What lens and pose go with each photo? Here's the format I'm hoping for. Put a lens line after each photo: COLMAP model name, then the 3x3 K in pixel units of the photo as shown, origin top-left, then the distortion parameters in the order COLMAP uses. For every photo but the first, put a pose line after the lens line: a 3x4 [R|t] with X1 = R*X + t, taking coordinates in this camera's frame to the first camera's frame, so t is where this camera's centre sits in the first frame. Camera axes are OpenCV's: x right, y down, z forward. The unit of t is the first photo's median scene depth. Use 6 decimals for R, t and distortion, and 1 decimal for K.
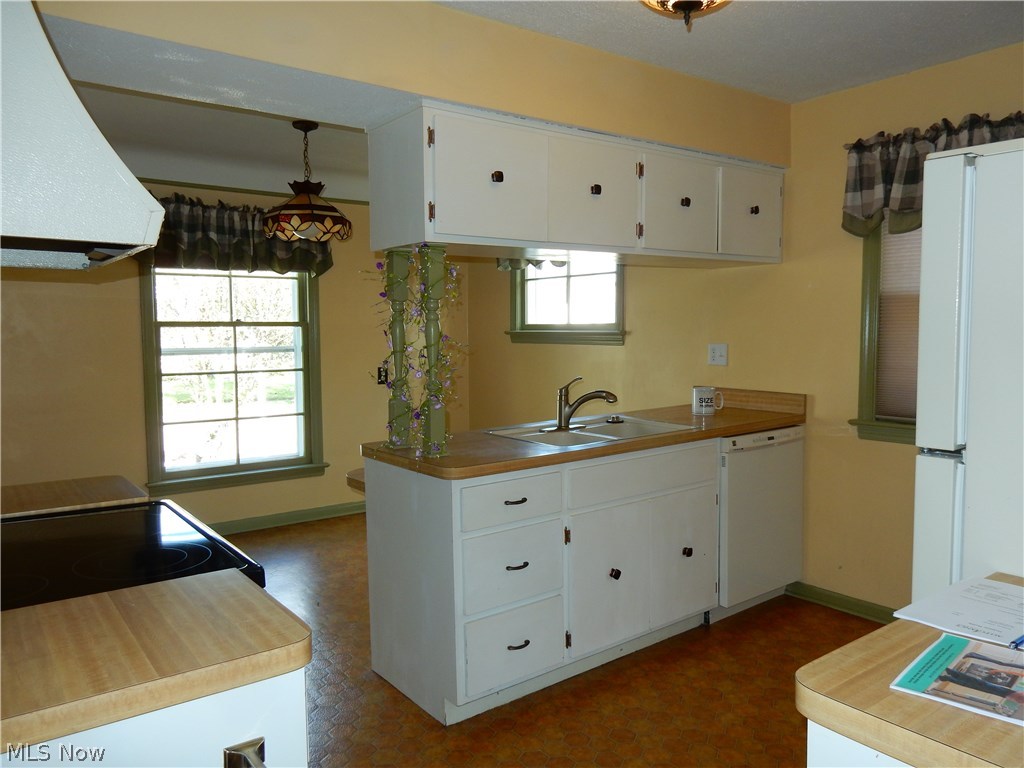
lens RADIAL K [[747.2, 0, 512.0], [0, 747.2, 384.0], [0, 0, 1]] dist [0.007743, -0.001346]
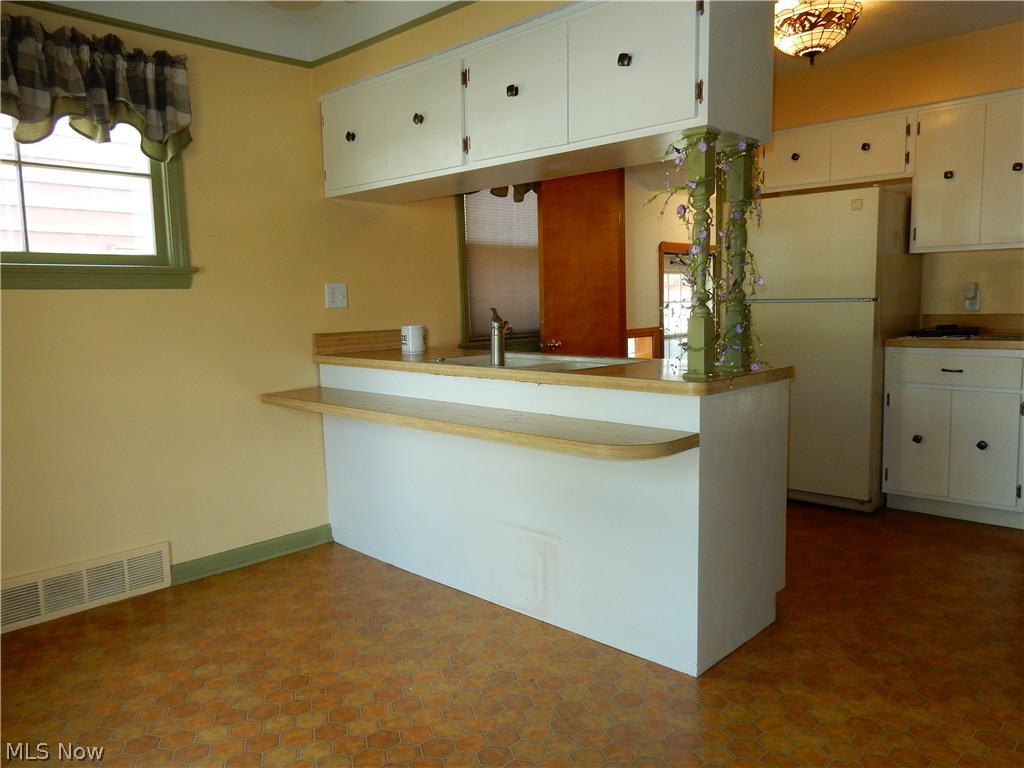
lens RADIAL K [[756.7, 0, 512.0], [0, 756.7, 384.0], [0, 0, 1]] dist [-0.005742, 0.003996]
pose [[-0.154256, -0.101708, 0.982782, -0.804714], [0.086038, 0.989526, 0.115910, -0.025928], [-0.984278, 0.102436, -0.143890, 1.100227]]
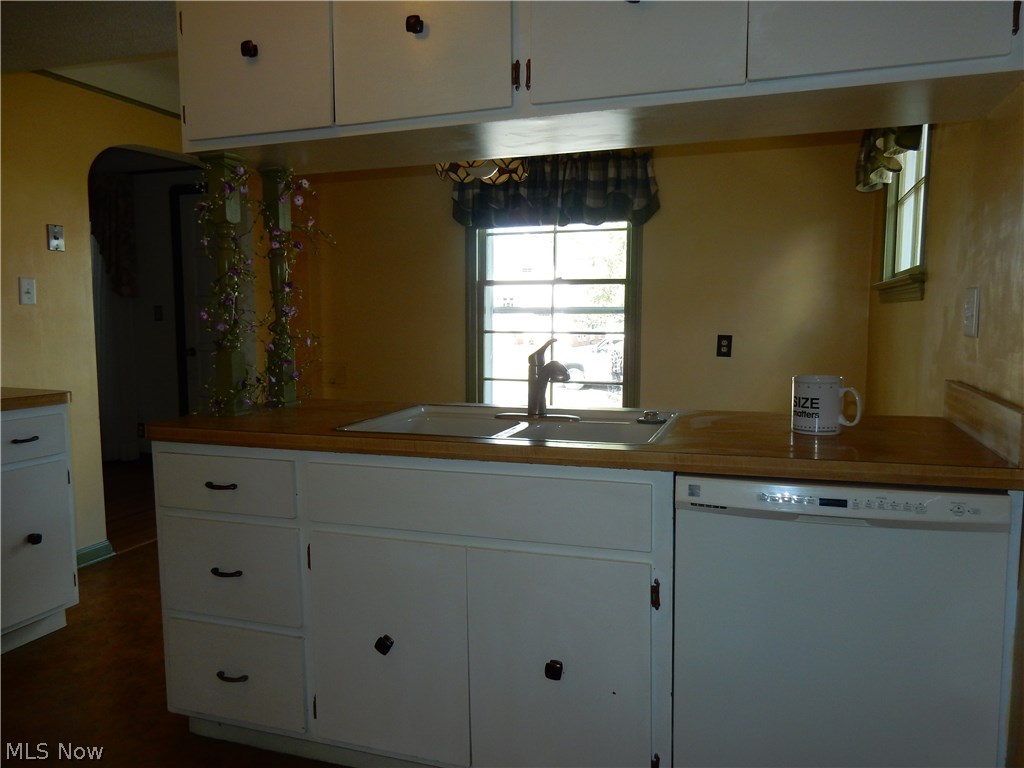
lens RADIAL K [[756.7, 0, 512.0], [0, 756.7, 384.0], [0, 0, 1]] dist [-0.005742, 0.003996]
pose [[0.548137, 0.085478, -0.832009, 0.607484], [-0.063083, 0.996156, 0.060781, -0.008825], [0.834006, 0.019169, 0.551422, 0.624993]]
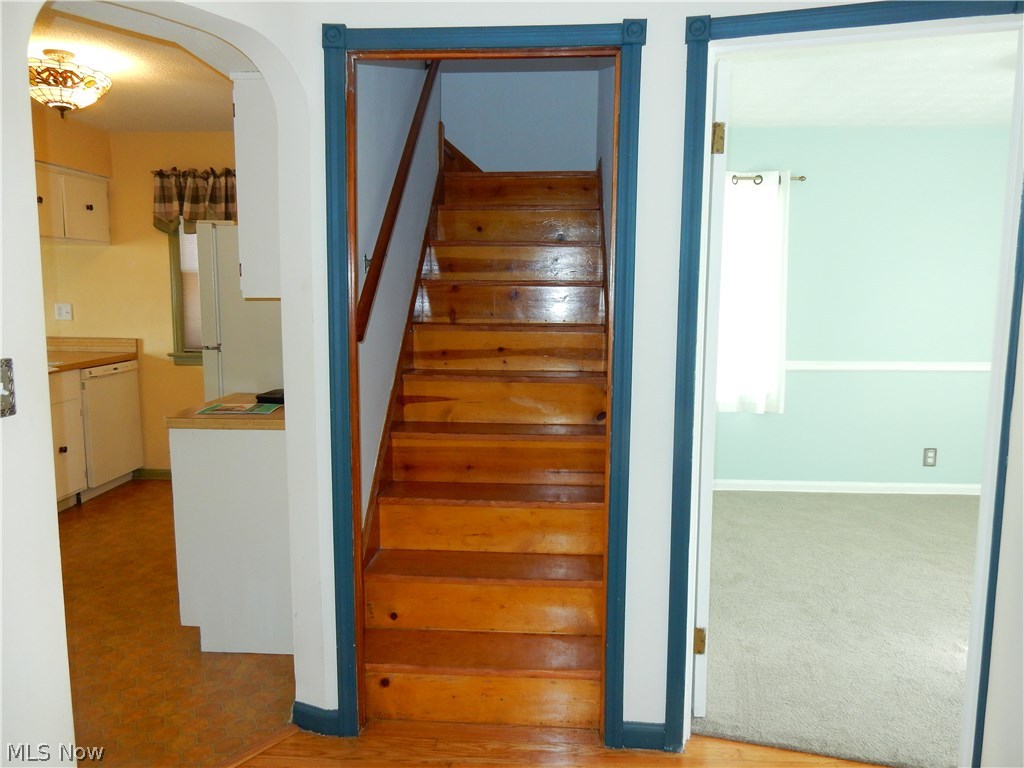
lens RADIAL K [[756.7, 0, 512.0], [0, 756.7, 384.0], [0, 0, 1]] dist [-0.005742, 0.003996]
pose [[0.644921, -0.082901, 0.759740, -0.278229], [0.043849, 0.996476, 0.071510, 0.031570], [-0.762990, -0.012805, 0.646283, -0.542923]]
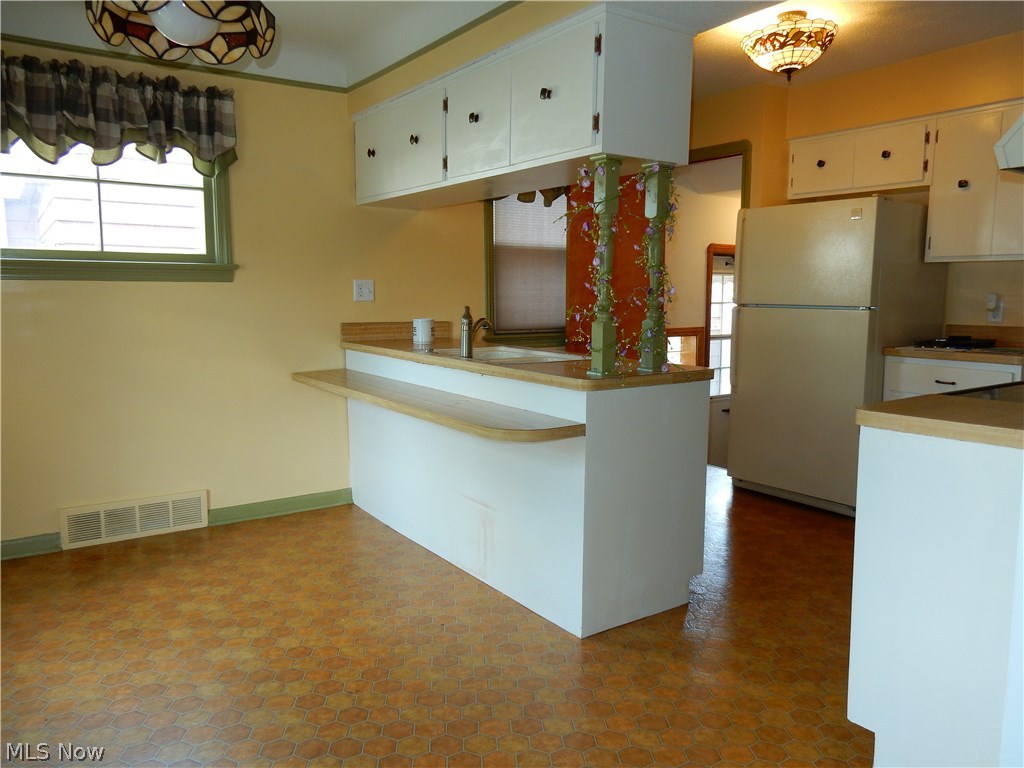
lens RADIAL K [[756.7, 0, 512.0], [0, 756.7, 384.0], [0, 0, 1]] dist [-0.005742, 0.003996]
pose [[0.044483, -0.117058, 0.992128, -0.931247], [0.058978, 0.991687, 0.114362, -0.022437], [-0.997268, 0.053426, 0.051017, 0.878501]]
